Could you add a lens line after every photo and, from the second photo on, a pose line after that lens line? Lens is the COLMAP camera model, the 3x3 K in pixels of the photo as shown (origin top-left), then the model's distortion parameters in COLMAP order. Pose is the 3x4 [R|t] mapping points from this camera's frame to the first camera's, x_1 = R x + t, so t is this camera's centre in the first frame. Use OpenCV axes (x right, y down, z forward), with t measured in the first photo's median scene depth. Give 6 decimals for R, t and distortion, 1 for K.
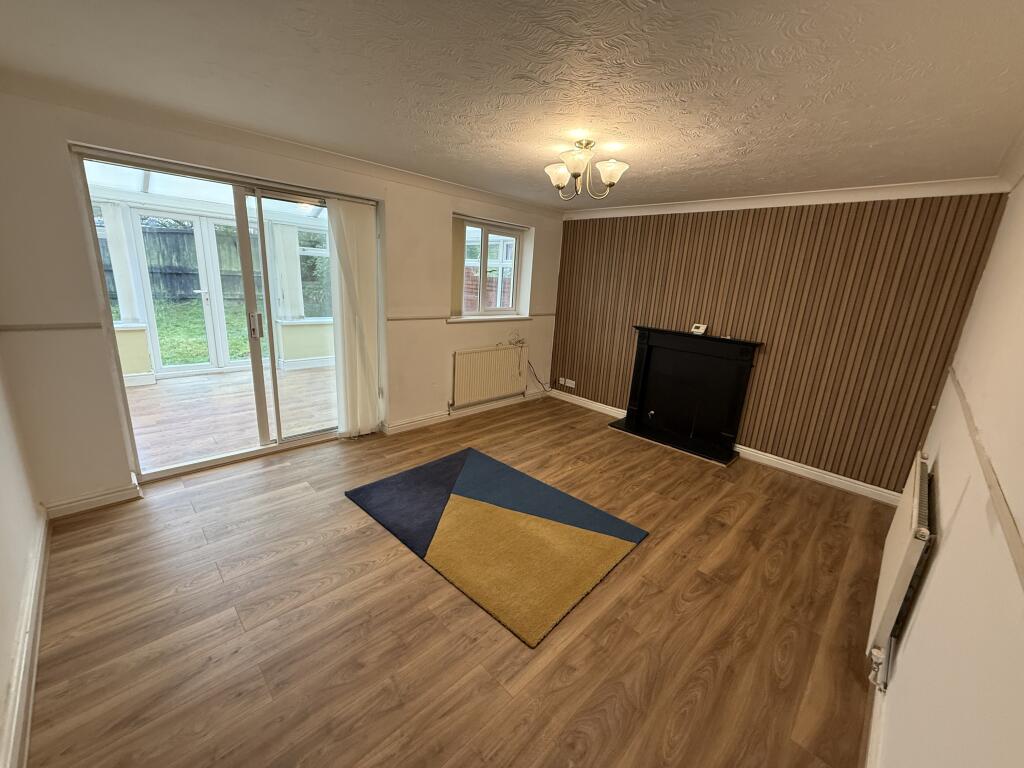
lens RADIAL K [[407.1, 0, 512.0], [0, 407.1, 384.0], [0, 0, 1]] dist [0.002069, -0.000046]
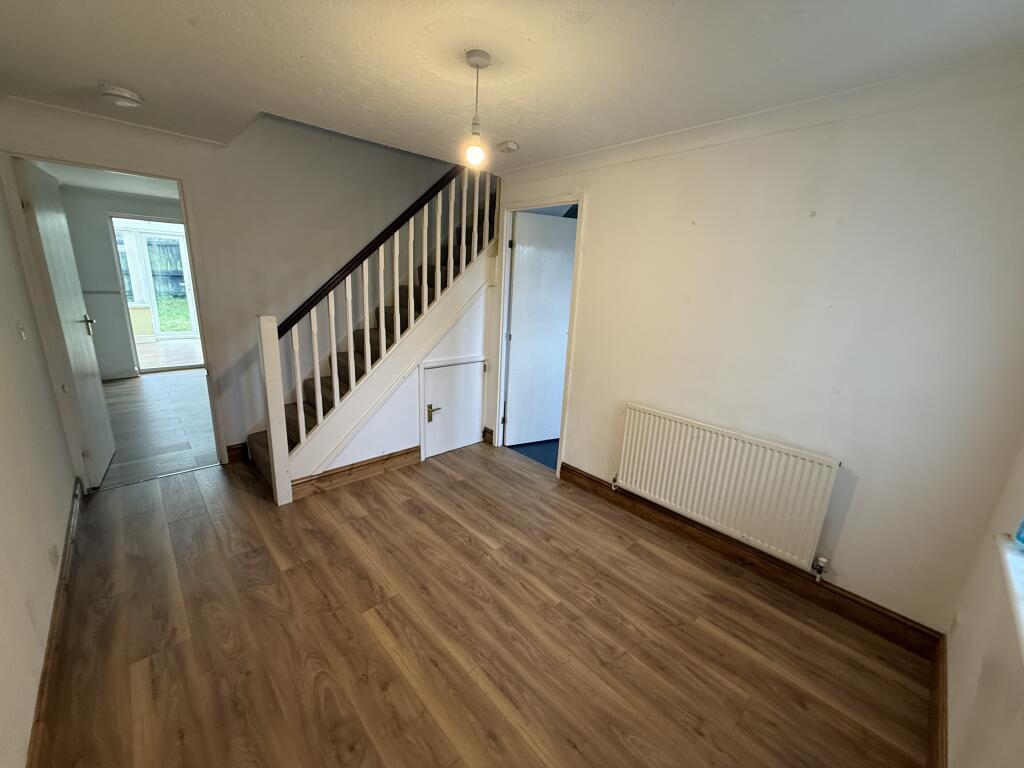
lens RADIAL K [[407.1, 0, 512.0], [0, 407.1, 384.0], [0, 0, 1]] dist [0.002069, -0.000046]
pose [[0.999335, -0.009894, -0.035084, 0.513573], [0.009790, 0.999947, -0.003129, 0.163180], [0.035113, 0.002783, 0.999379, -0.490151]]
